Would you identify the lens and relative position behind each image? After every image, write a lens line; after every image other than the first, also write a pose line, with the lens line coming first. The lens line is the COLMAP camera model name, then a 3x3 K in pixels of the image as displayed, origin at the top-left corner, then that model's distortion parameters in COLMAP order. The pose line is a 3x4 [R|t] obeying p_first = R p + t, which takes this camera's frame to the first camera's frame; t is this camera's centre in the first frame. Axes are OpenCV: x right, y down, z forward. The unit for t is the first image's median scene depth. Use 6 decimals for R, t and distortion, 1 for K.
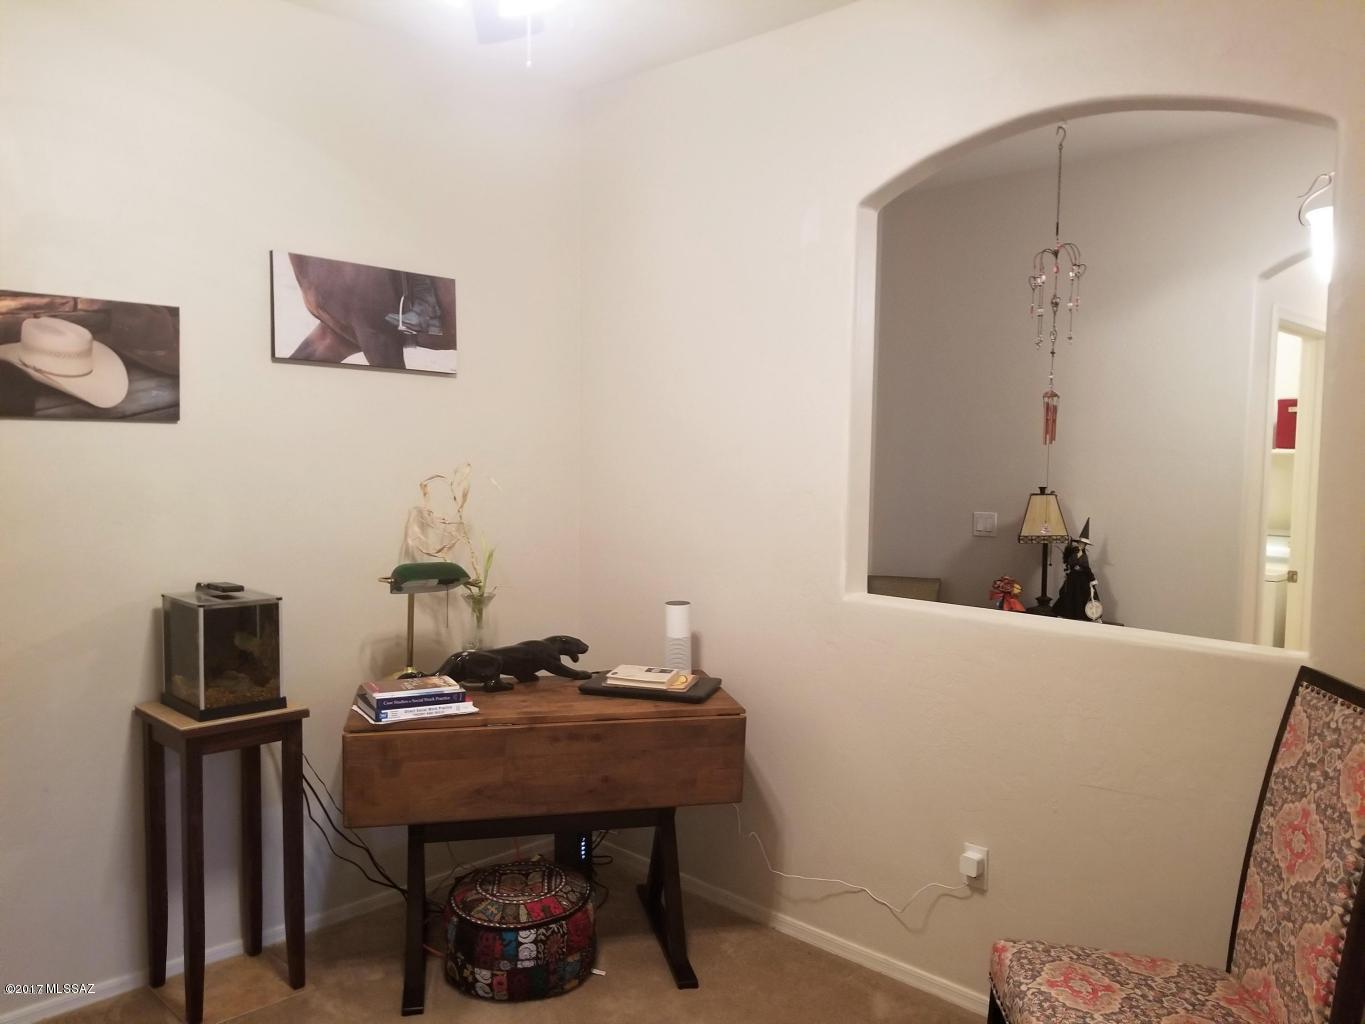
lens RADIAL K [[1047.3, 0, 692.7], [0, 1047.3, 520.7], [0, 0, 1]] dist [0.043346, -0.098996]
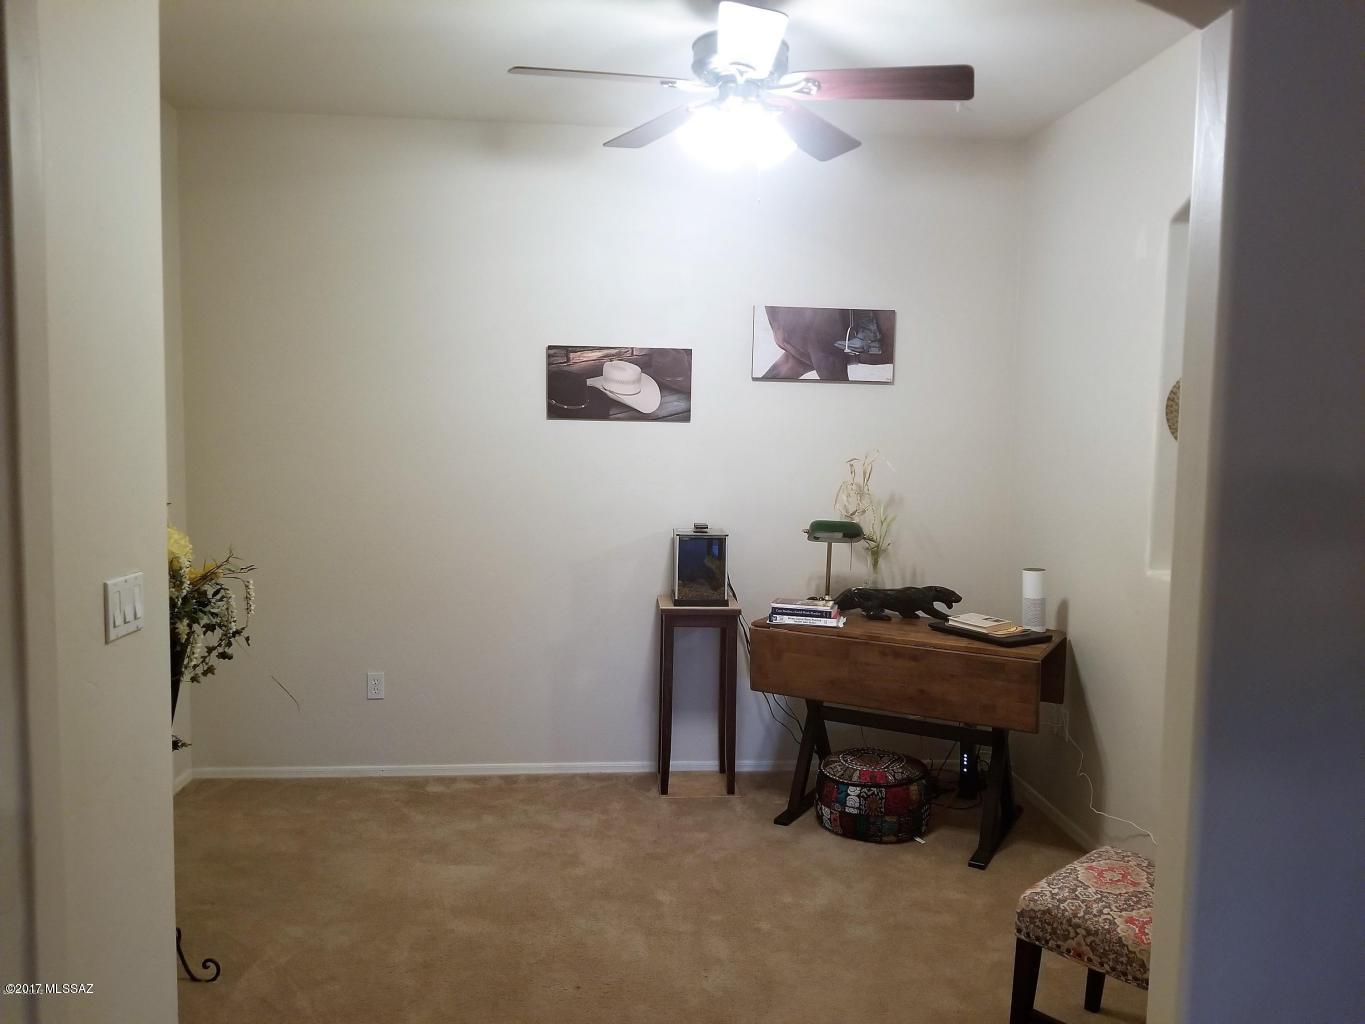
lens RADIAL K [[1047.3, 0, 675.6], [0, 1047.3, 511.6], [0, 0, 1]] dist [0.043346, -0.098996]
pose [[0.744003, 0.051380, -0.666198, 0.549426], [-0.051883, 0.998471, 0.019063, 0.012992], [0.666159, 0.020382, 0.745531, -0.188029]]
